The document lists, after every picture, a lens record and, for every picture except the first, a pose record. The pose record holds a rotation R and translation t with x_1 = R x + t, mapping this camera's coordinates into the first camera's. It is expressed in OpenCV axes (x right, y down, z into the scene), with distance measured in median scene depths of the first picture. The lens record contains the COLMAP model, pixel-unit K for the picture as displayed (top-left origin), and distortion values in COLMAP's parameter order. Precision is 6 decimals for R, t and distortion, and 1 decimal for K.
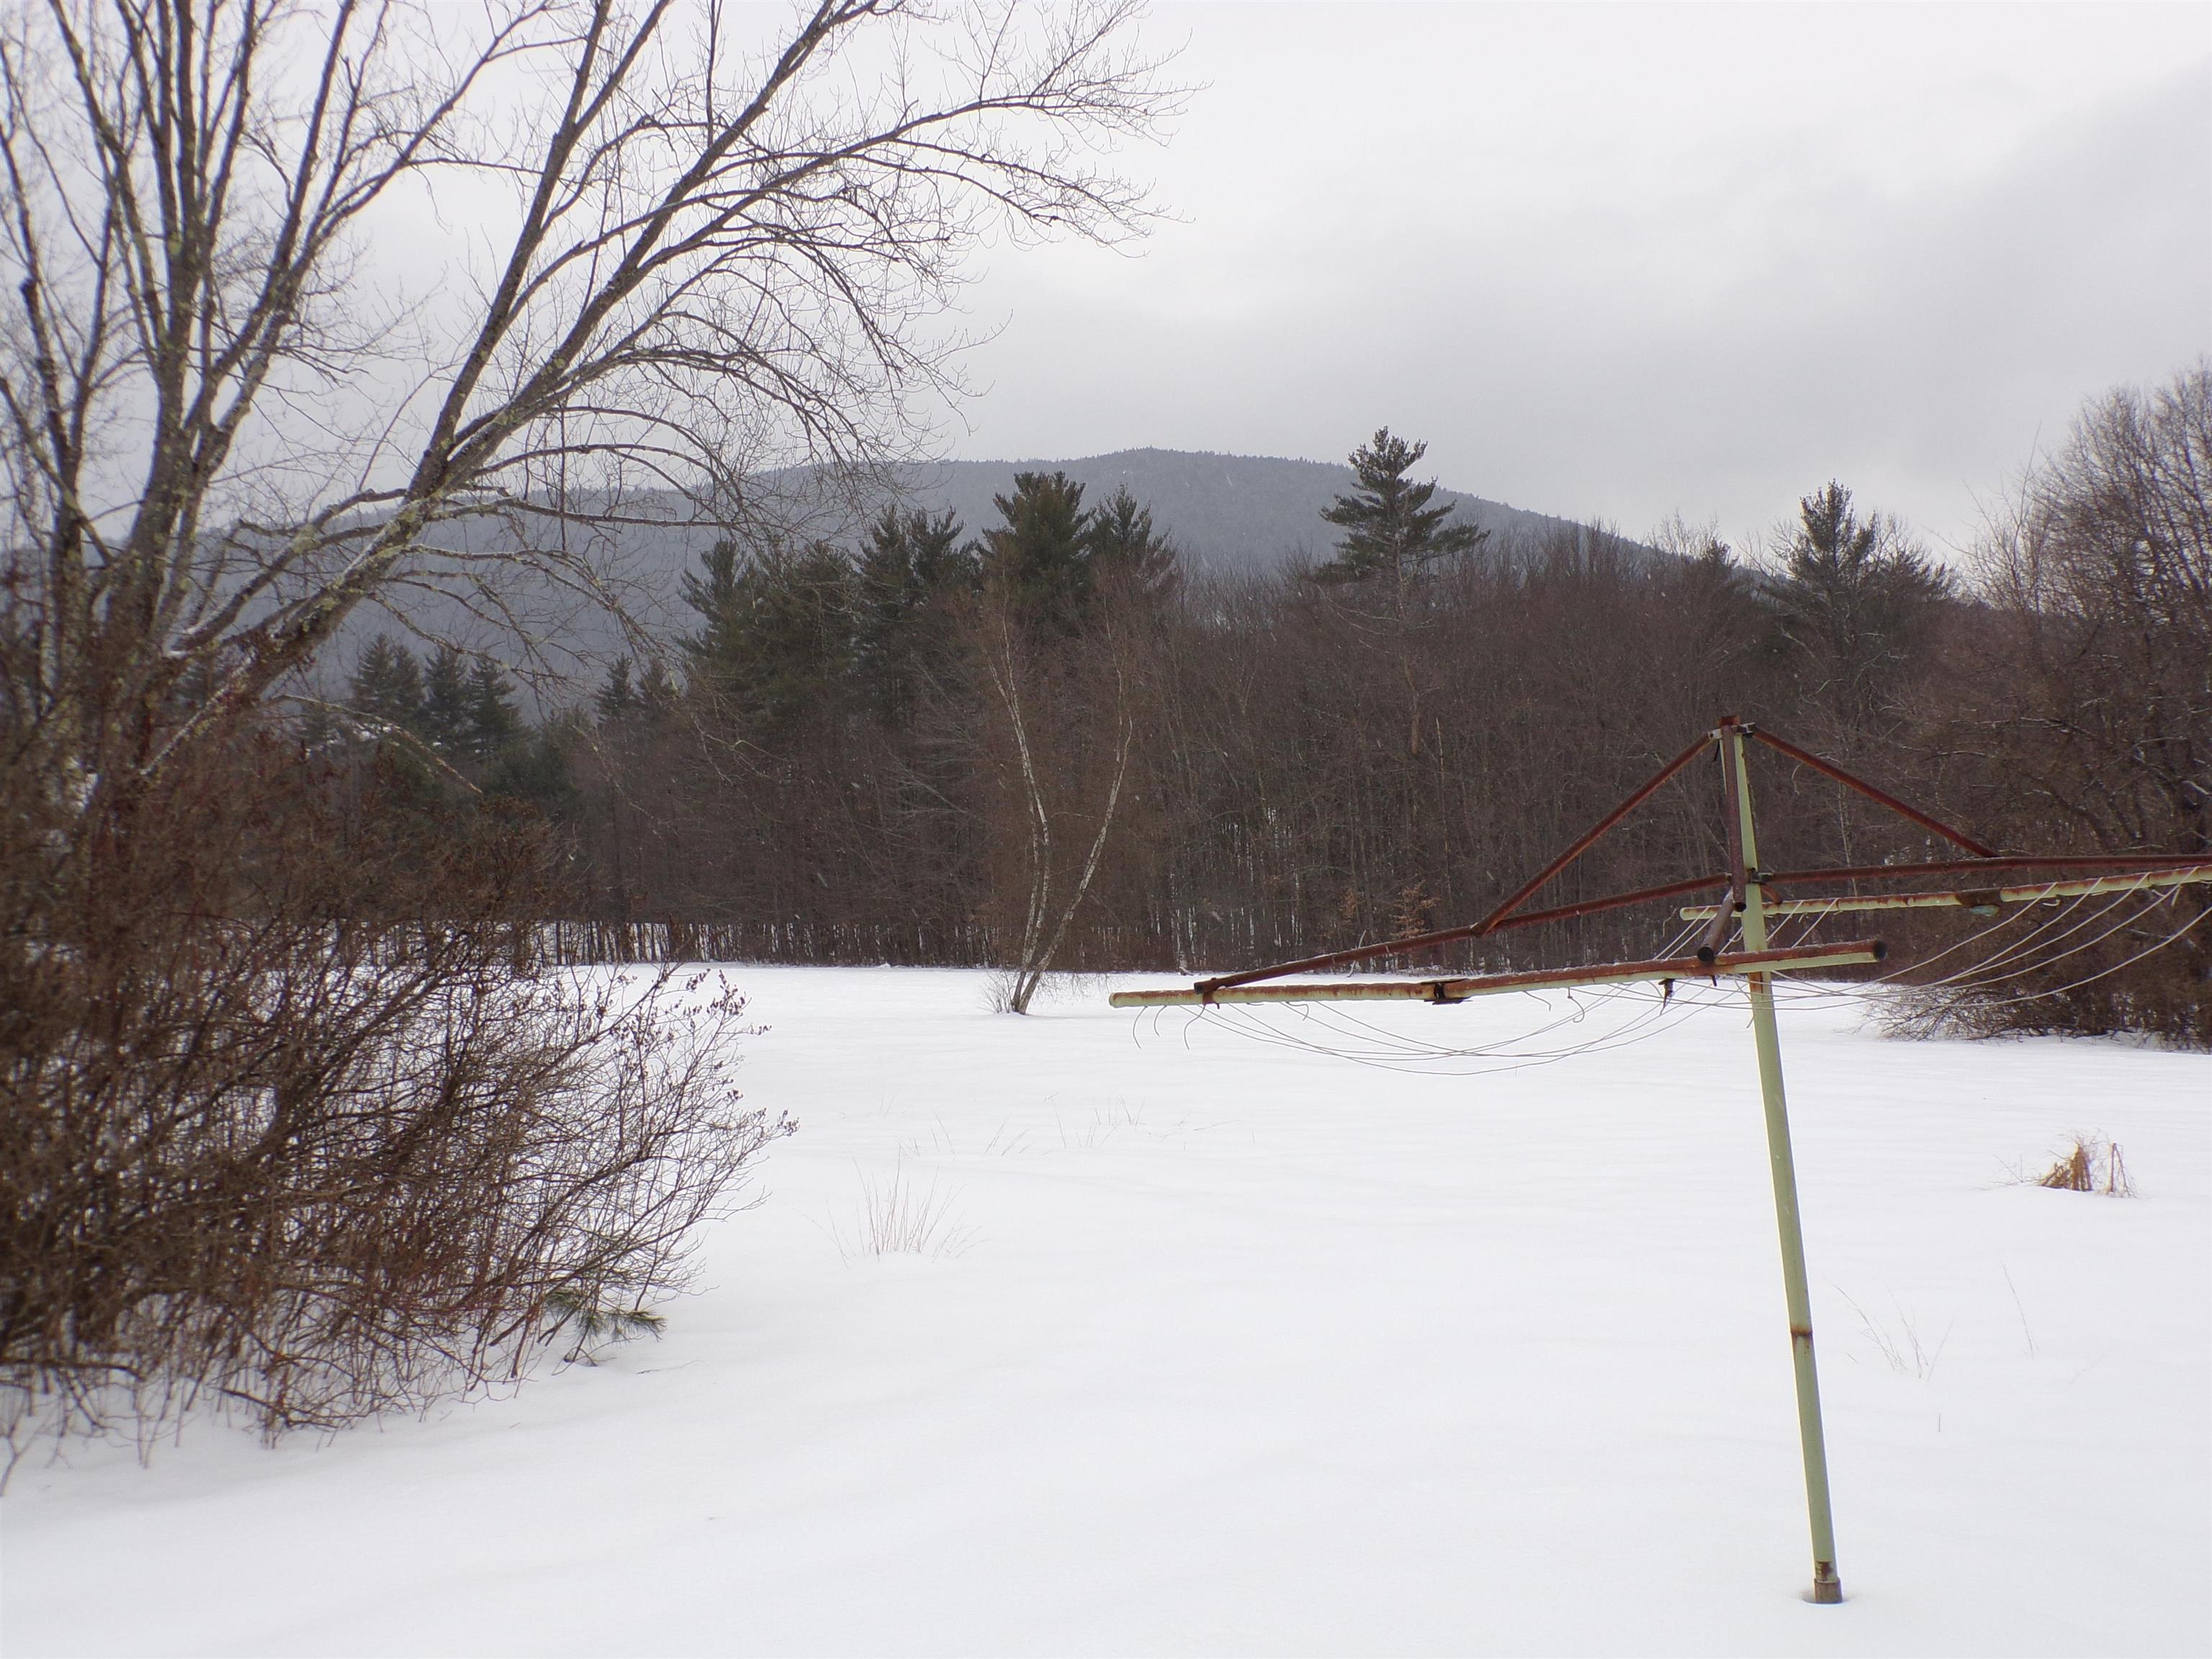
lens RADIAL K [[2160.8, 0, 1098.7], [0, 2160.8, 841.1], [0, 0, 1]] dist [-0.016162, 0.000000]
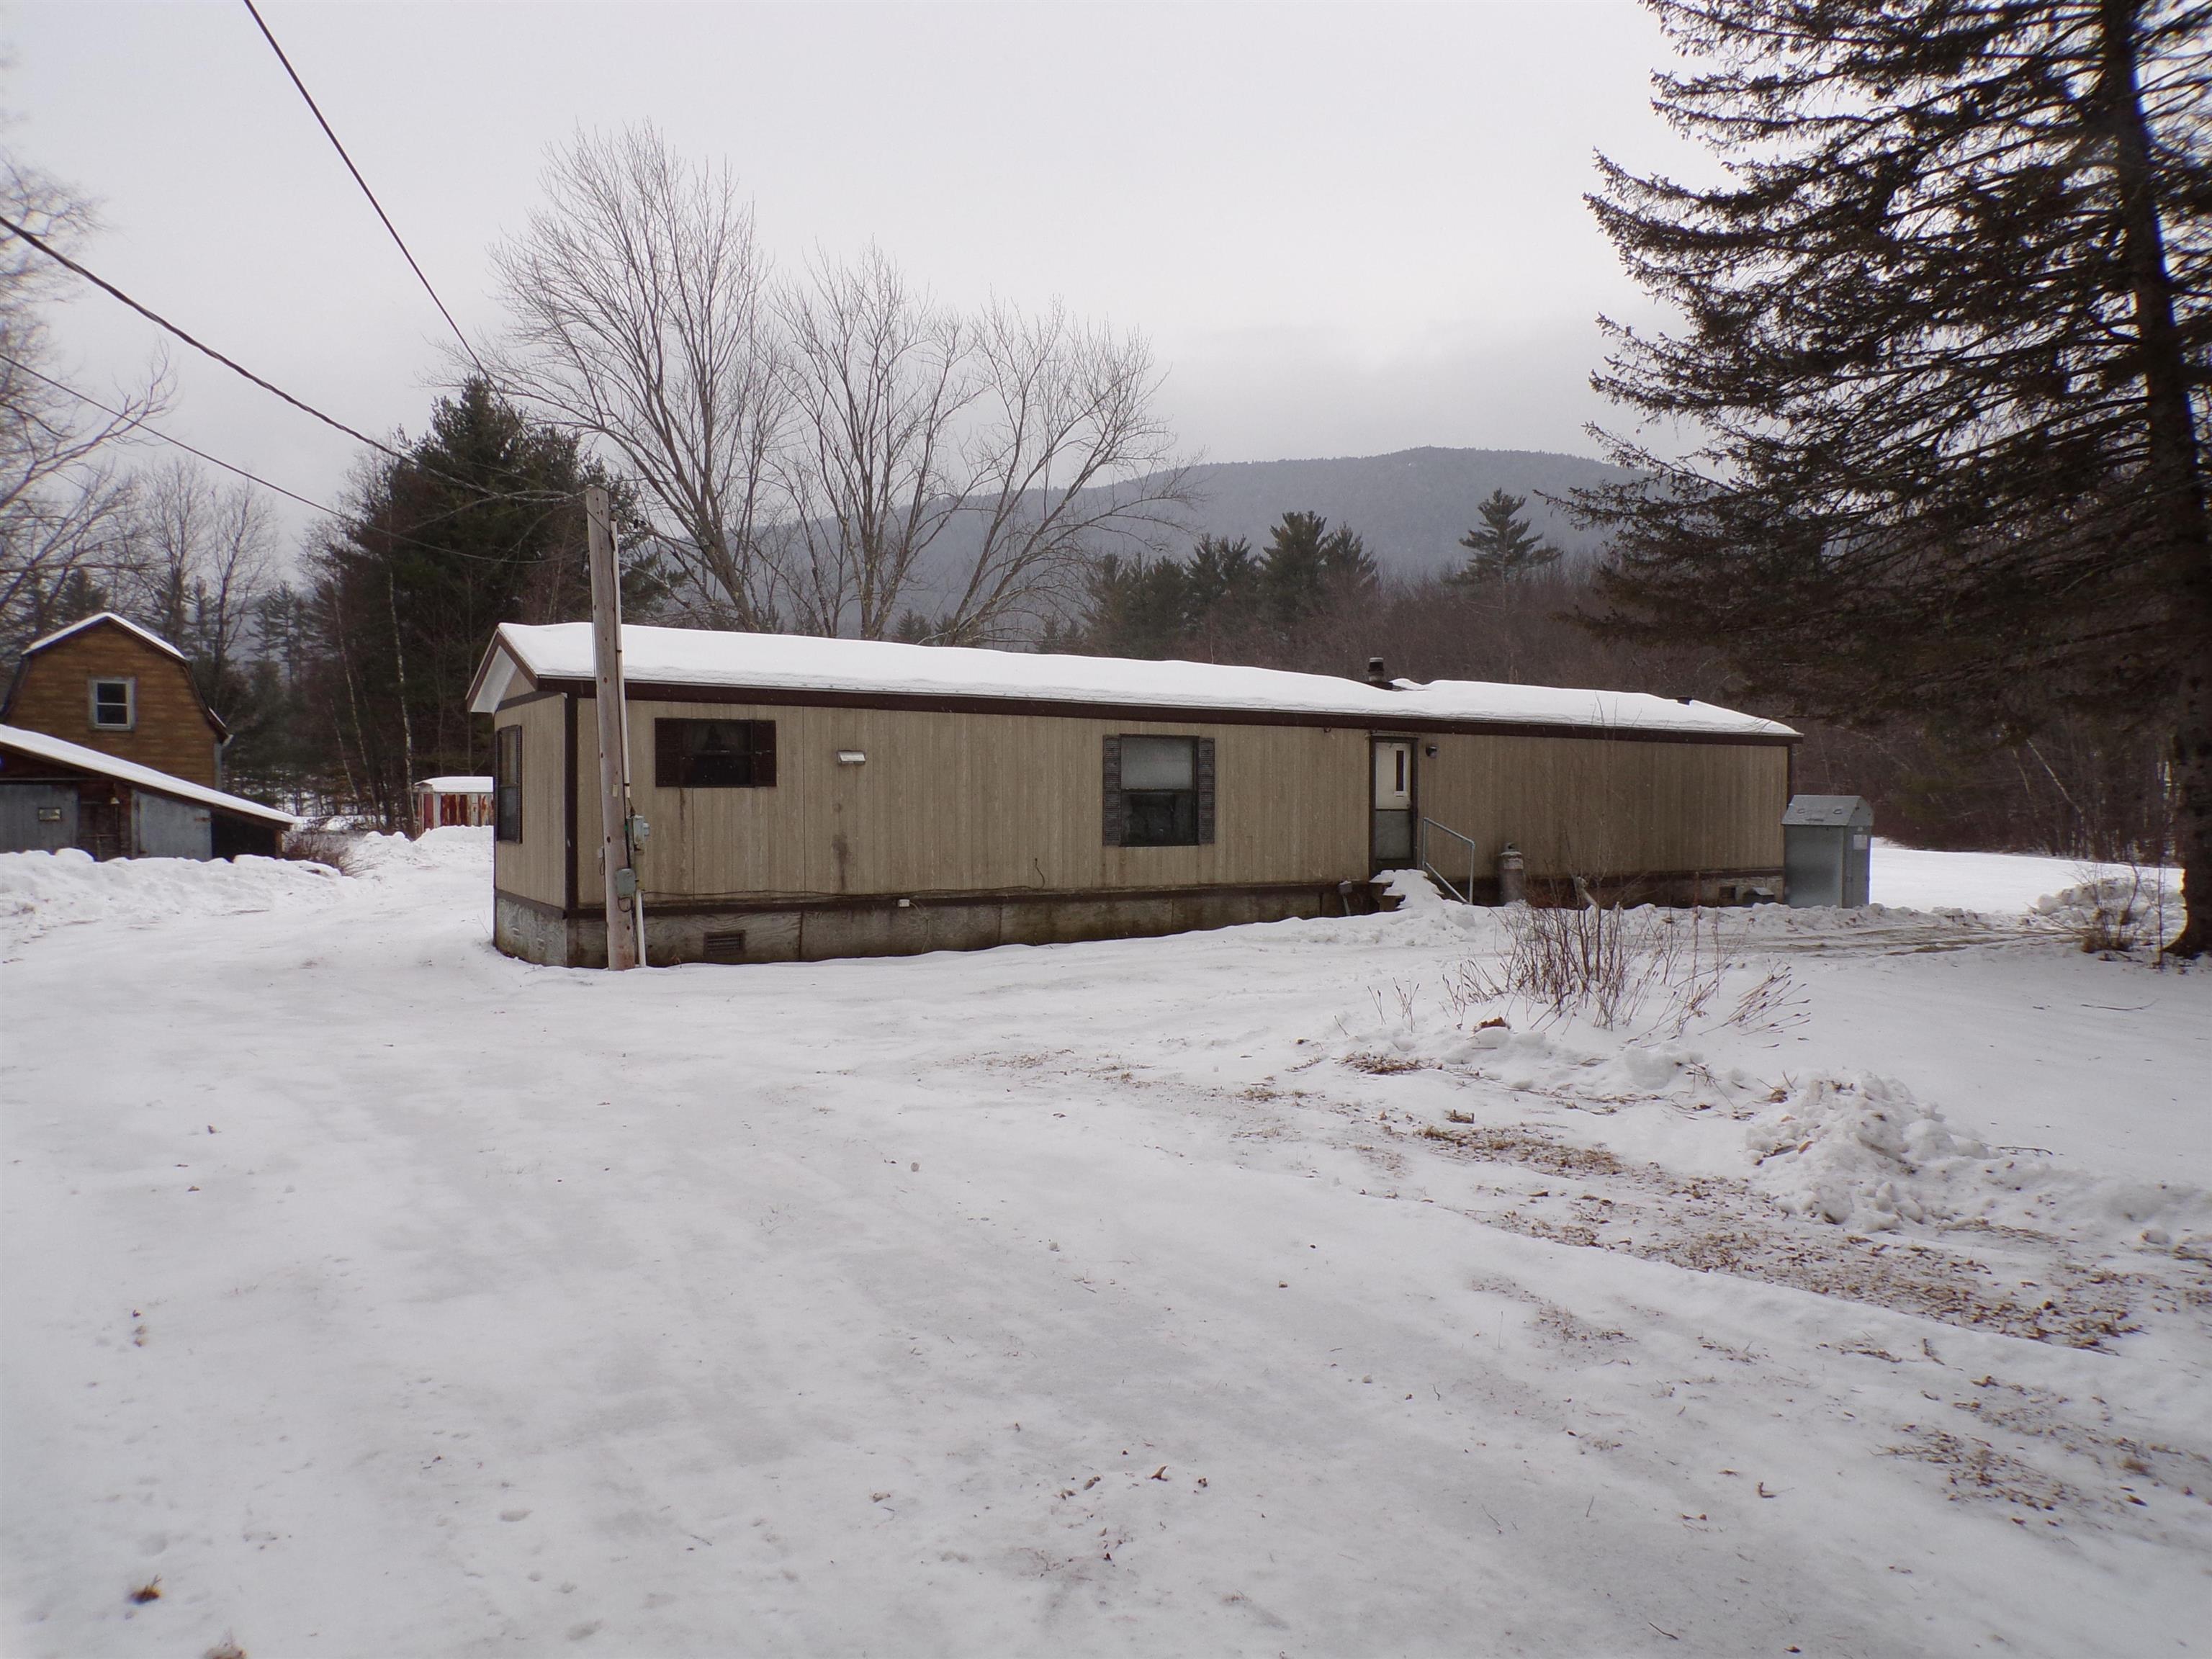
lens RADIAL K [[1528.6, 0, 1109.3], [0, 1528.6, 827.1], [0, 0, 1]] dist [-0.003383, 0.001557]
pose [[0.982488, 0.014989, -0.185721, 0.054894], [-0.002585, 0.997760, 0.066850, -0.010506], [0.186307, -0.065199, 0.980326, -0.191207]]
